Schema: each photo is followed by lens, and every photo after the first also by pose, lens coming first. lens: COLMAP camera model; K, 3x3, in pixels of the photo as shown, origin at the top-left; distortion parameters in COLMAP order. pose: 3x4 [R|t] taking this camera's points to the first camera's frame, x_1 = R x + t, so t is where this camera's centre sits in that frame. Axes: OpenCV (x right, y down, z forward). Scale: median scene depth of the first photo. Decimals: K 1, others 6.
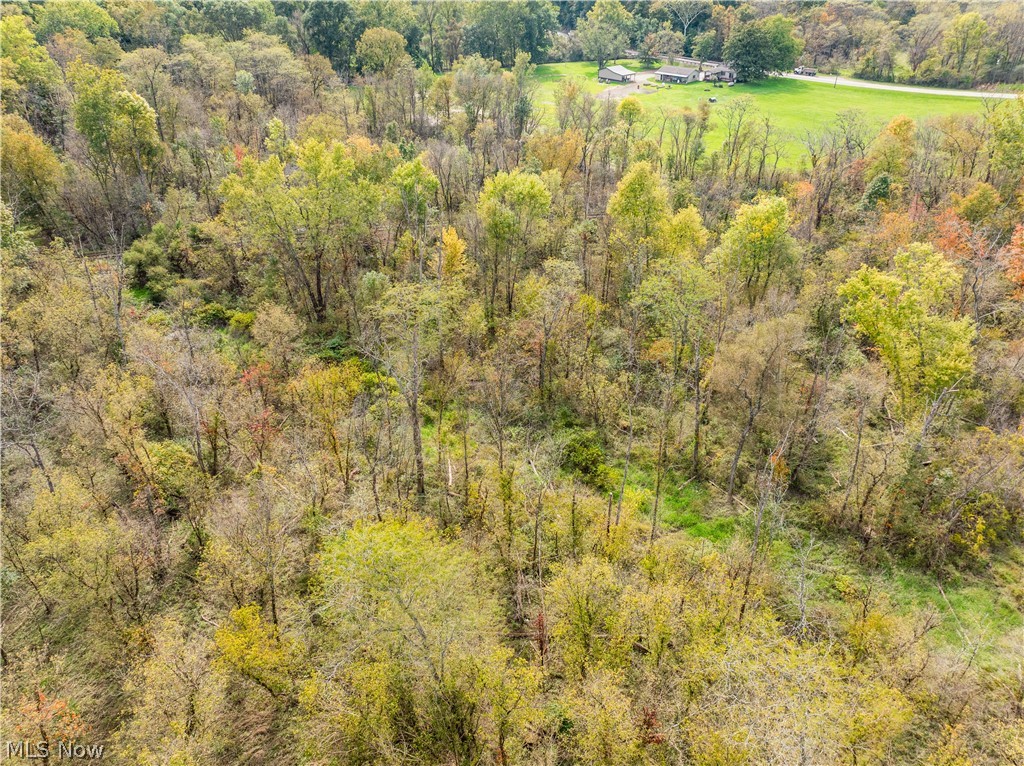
lens RADIAL K [[735.3, 0, 512.0], [0, 735.3, 383.0], [0, 0, 1]] dist [-0.060840, 0.048432]
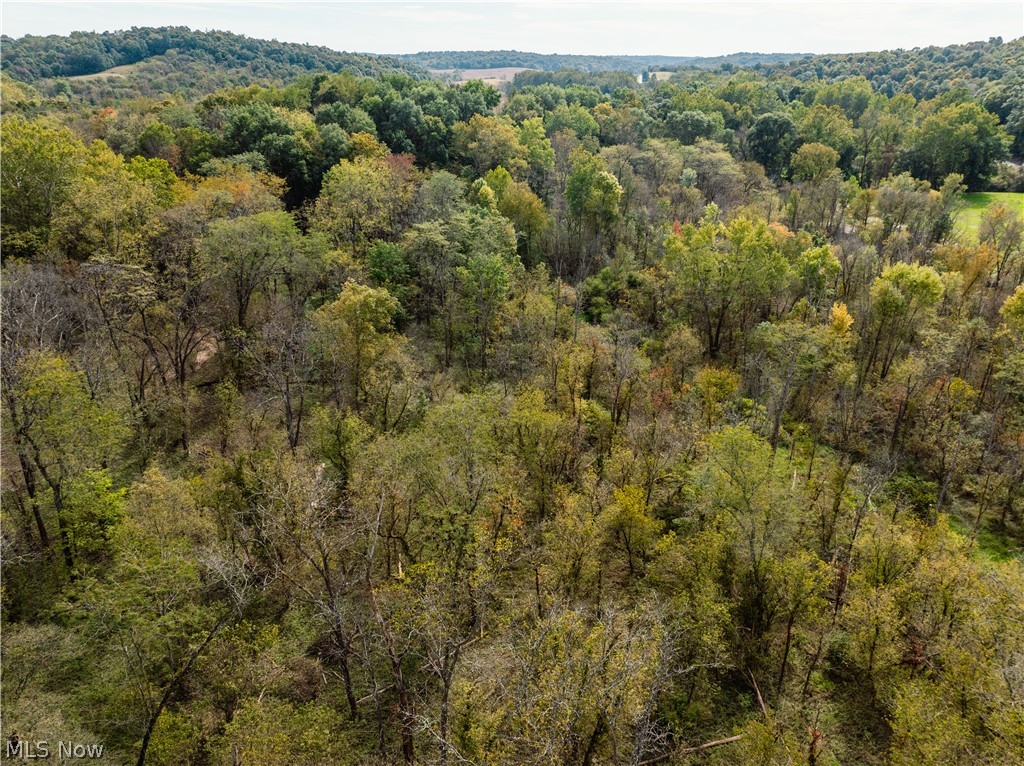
lens RADIAL K [[735.3, 0, 512.0], [0, 735.3, 383.0], [0, 0, 1]] dist [-0.060840, 0.048432]
pose [[0.856288, 0.209043, -0.472304, 0.021369], [-0.272735, 0.959556, -0.069767, 0.074518], [0.438618, 0.188554, 0.878670, -0.123986]]
